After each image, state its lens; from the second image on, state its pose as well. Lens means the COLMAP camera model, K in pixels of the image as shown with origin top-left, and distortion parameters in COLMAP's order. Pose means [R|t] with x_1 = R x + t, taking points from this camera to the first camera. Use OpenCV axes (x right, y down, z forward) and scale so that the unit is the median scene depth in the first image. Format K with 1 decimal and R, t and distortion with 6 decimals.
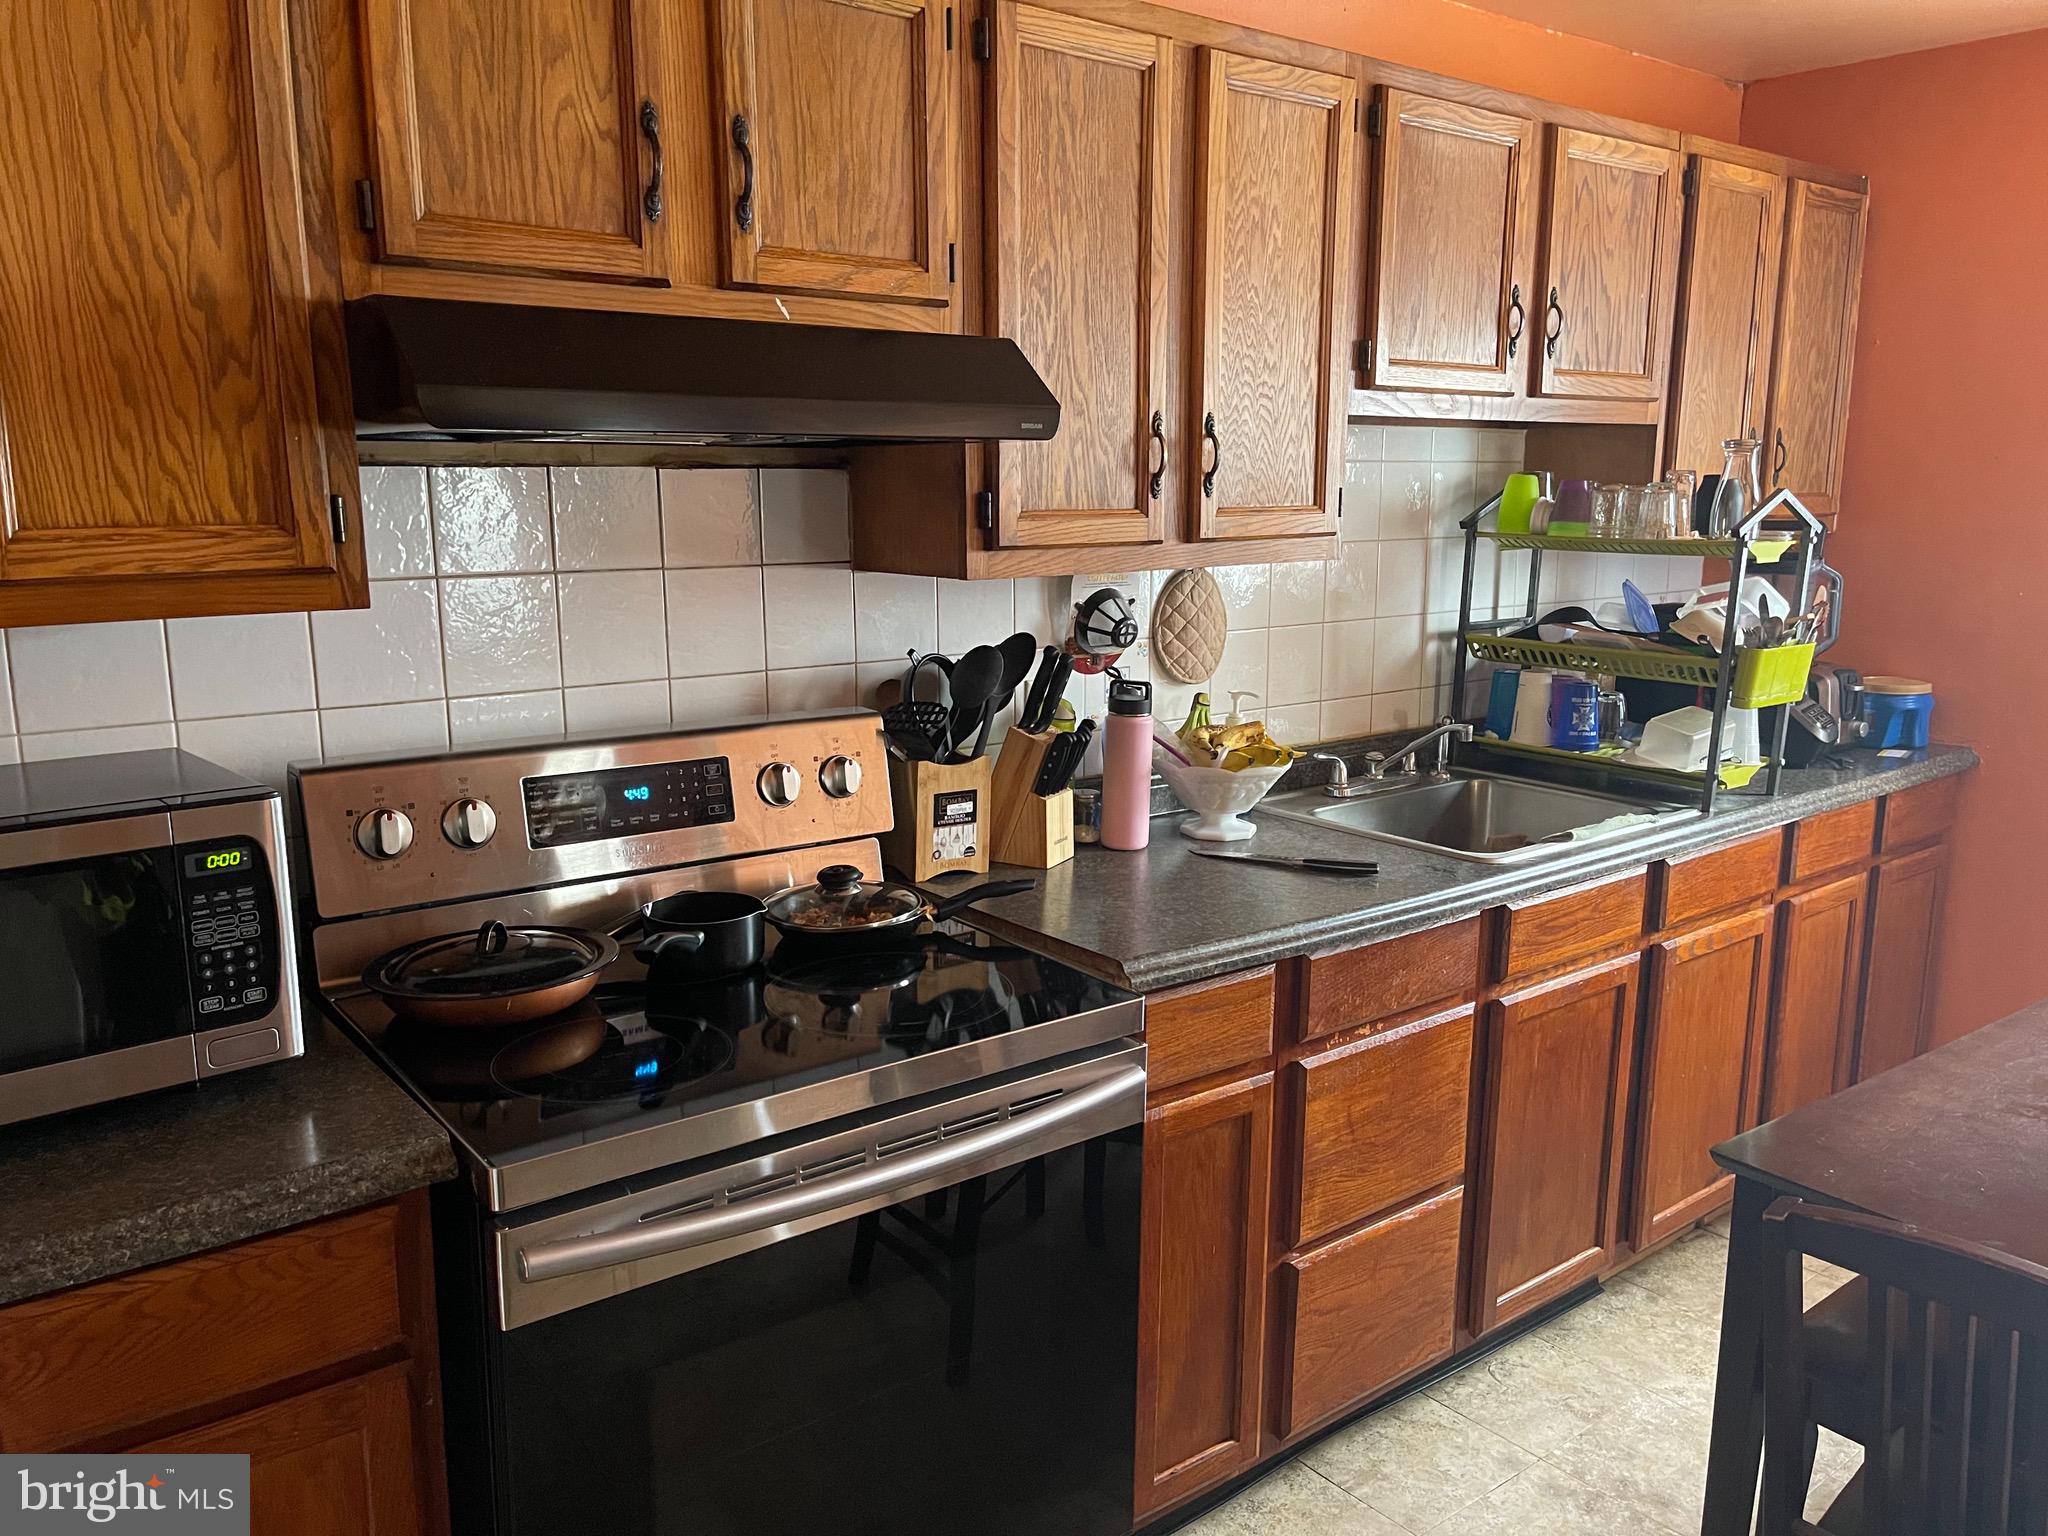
lens RADIAL K [[1555.1, 0, 982.3], [0, 1555.1, 776.4], [0, 0, 1]] dist [0.051440, -0.069279]
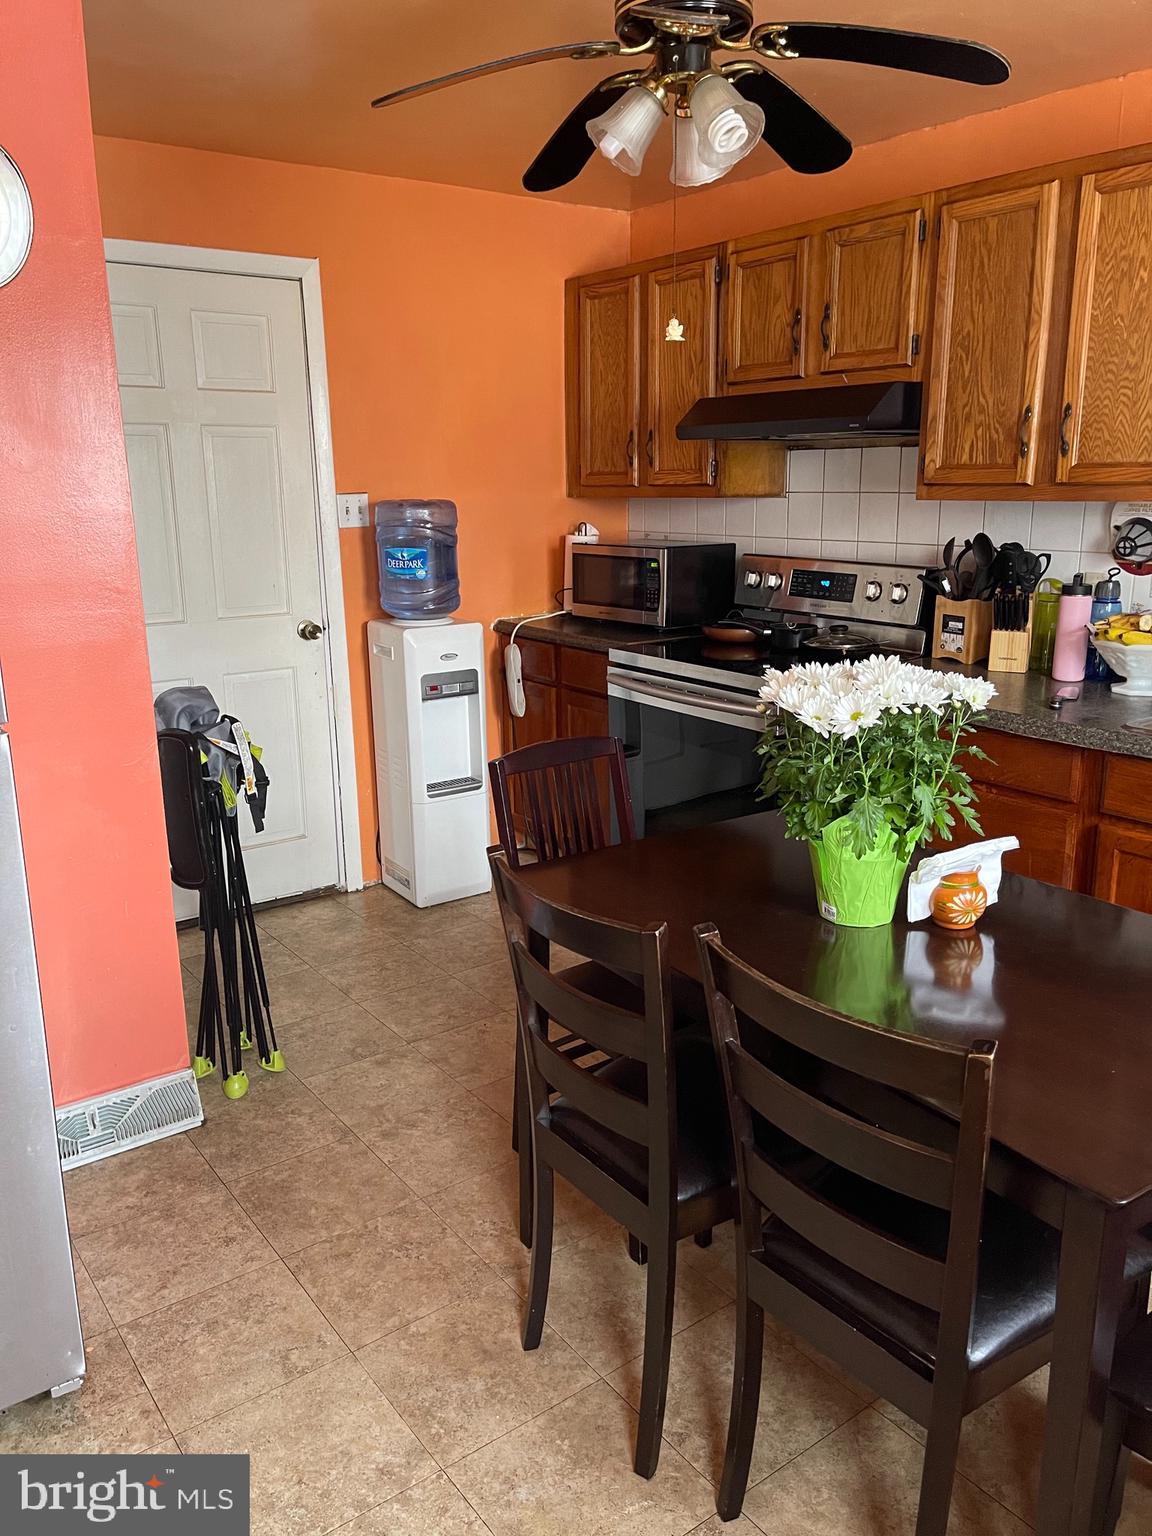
lens RADIAL K [[1173.1, 0, 576.0], [0, 1173.1, 768.0], [0, 0, 1]] dist [0.067498, -0.091085]
pose [[-0.028515, 0.246558, -0.968708, 1.308348], [-0.175144, 0.952878, 0.247685, -0.081035], [0.984130, 0.176726, 0.016012, 0.499495]]
